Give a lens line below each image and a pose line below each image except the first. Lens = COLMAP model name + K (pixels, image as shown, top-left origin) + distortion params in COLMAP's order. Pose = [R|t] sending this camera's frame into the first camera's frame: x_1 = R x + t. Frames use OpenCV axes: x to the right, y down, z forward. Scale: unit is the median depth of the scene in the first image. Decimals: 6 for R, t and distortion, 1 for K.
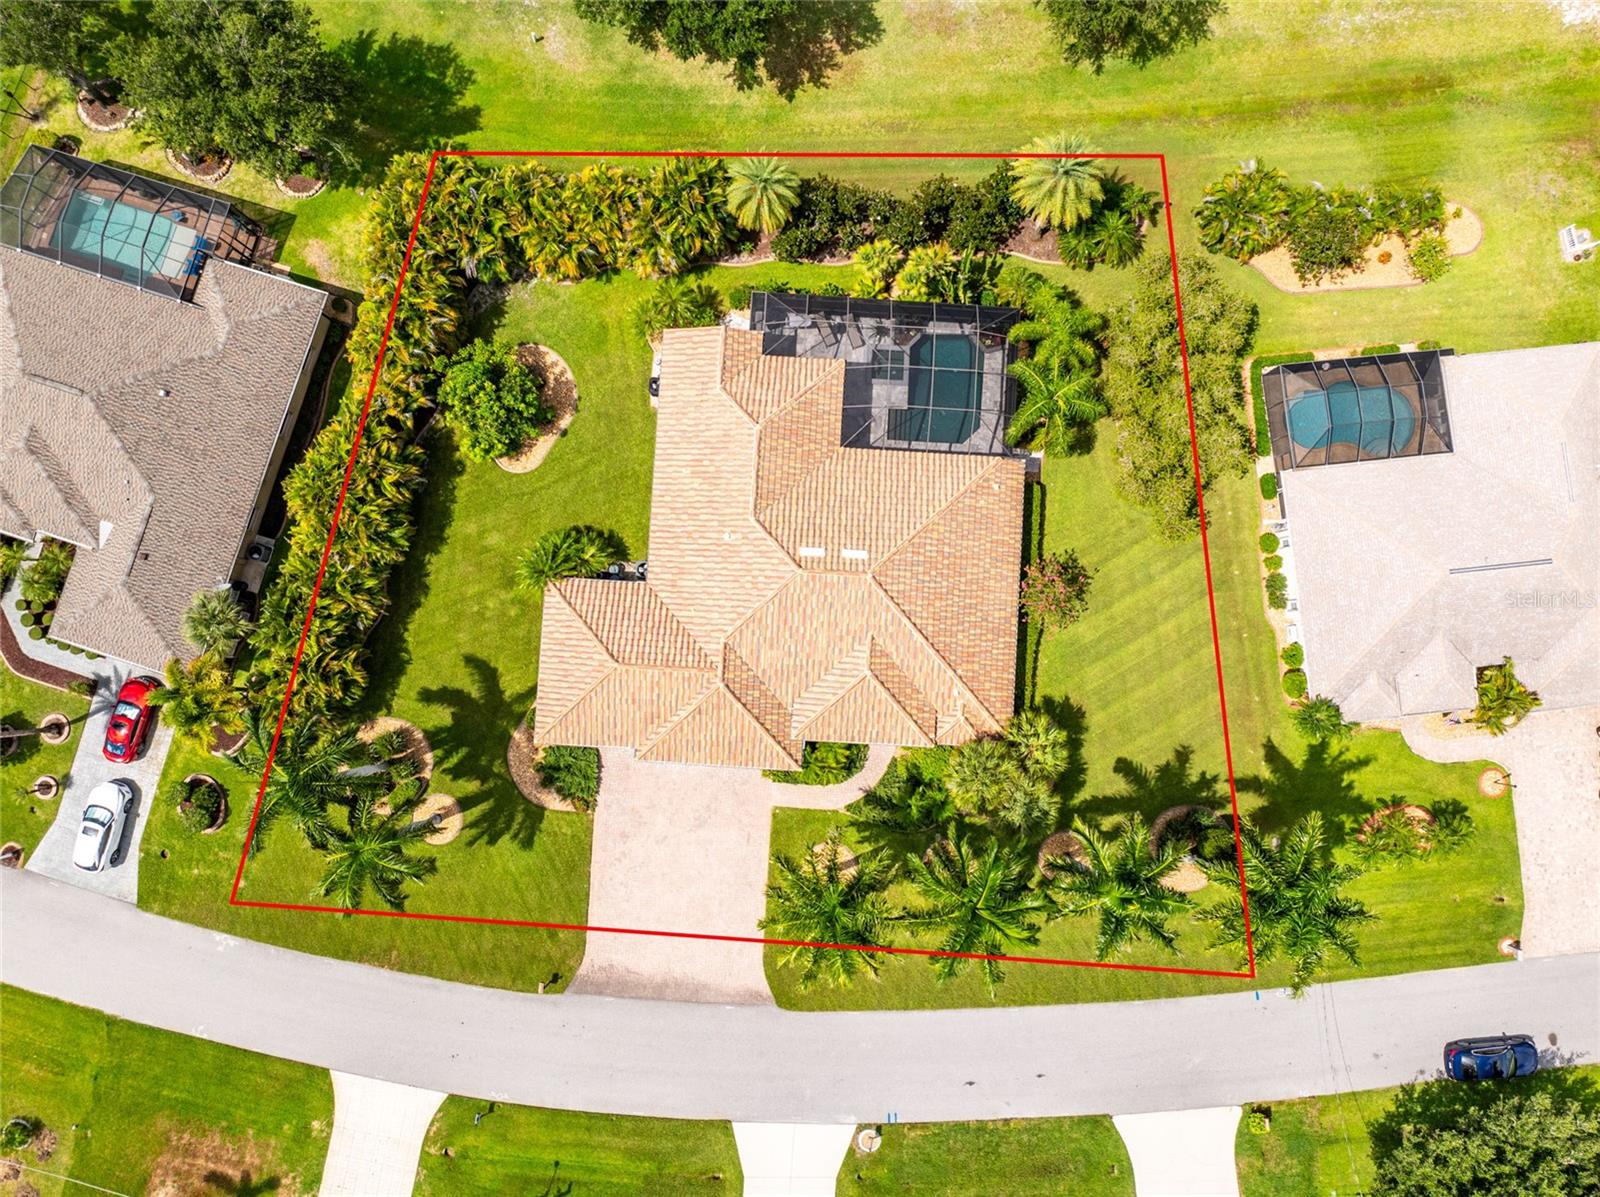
lens RADIAL K [[1118.7, 0, 800.0], [0, 1118.7, 598.5], [0, 0, 1]] dist [-0.025598, -0.024887]
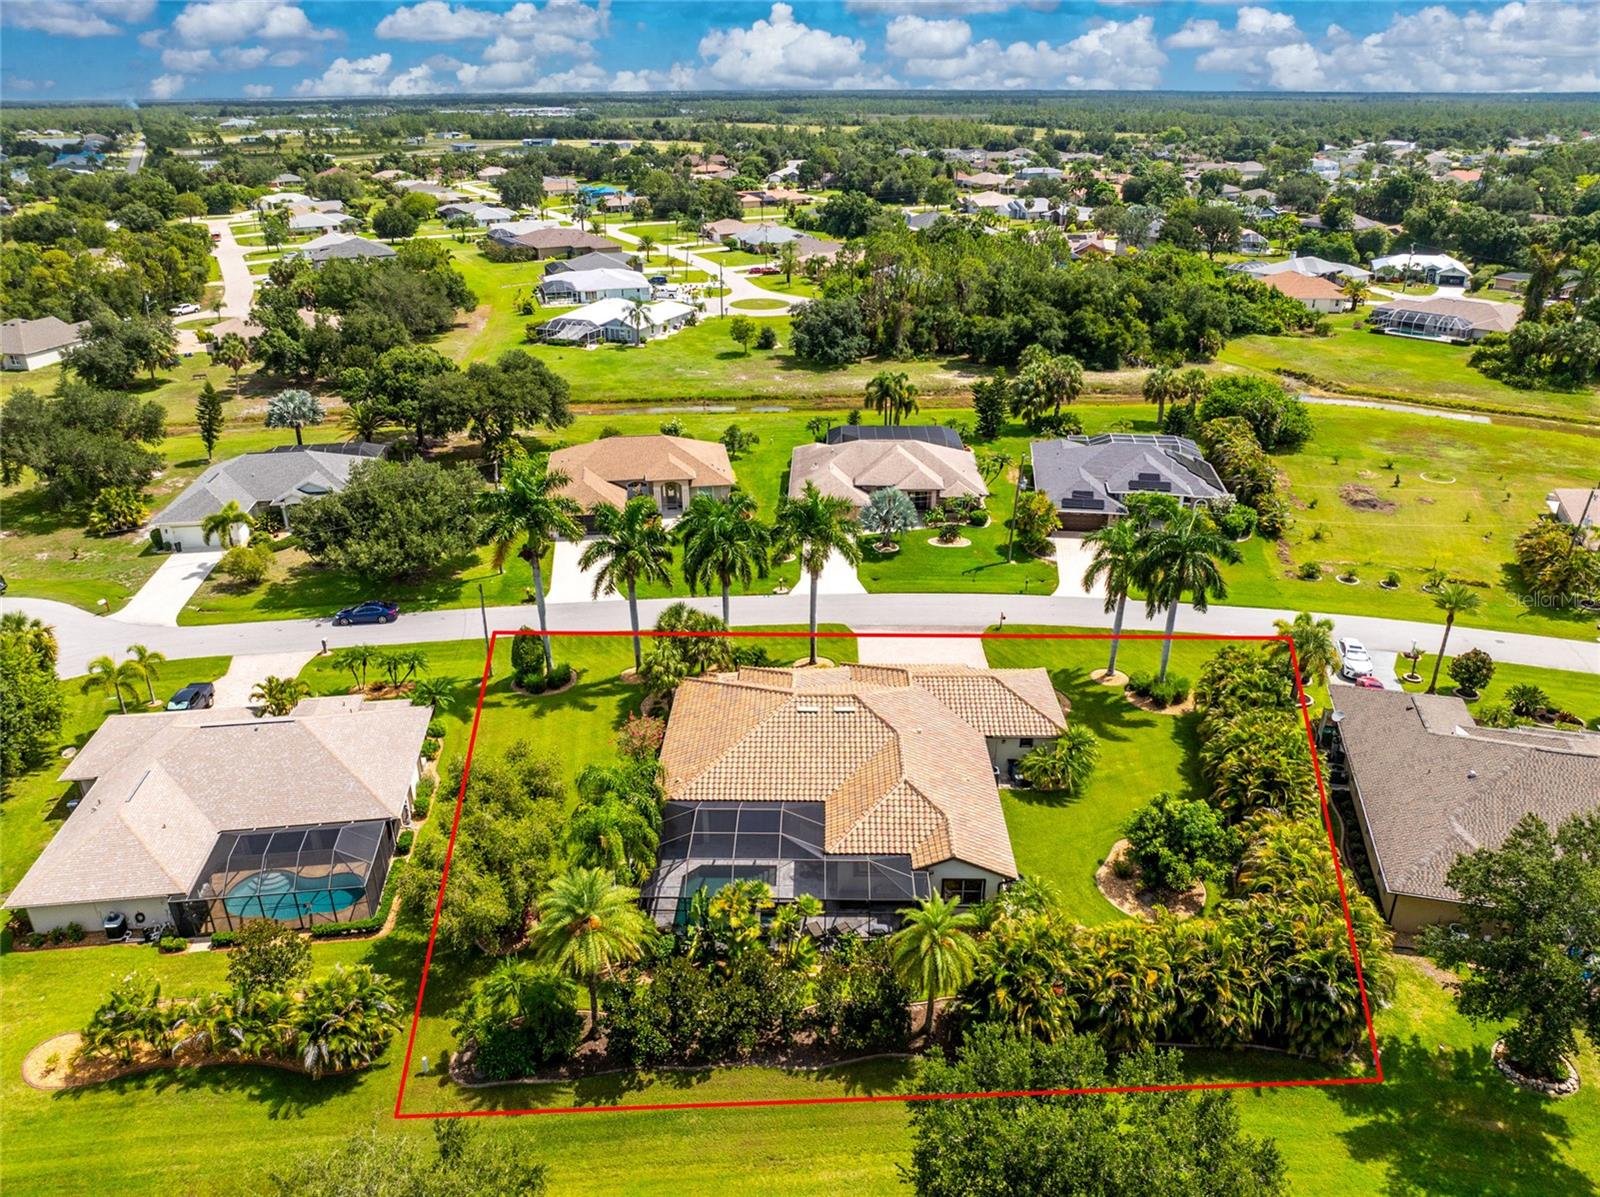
lens RADIAL K [[1118.7, 0, 800.0], [0, 1118.7, 598.5], [0, 0, 1]] dist [-0.025598, -0.024887]
pose [[-0.999300, 0.023969, -0.028715, 0.081747], [-0.035333, -0.352965, 0.934969, -1.013383], [0.012275, 0.935330, 0.353565, 0.438589]]
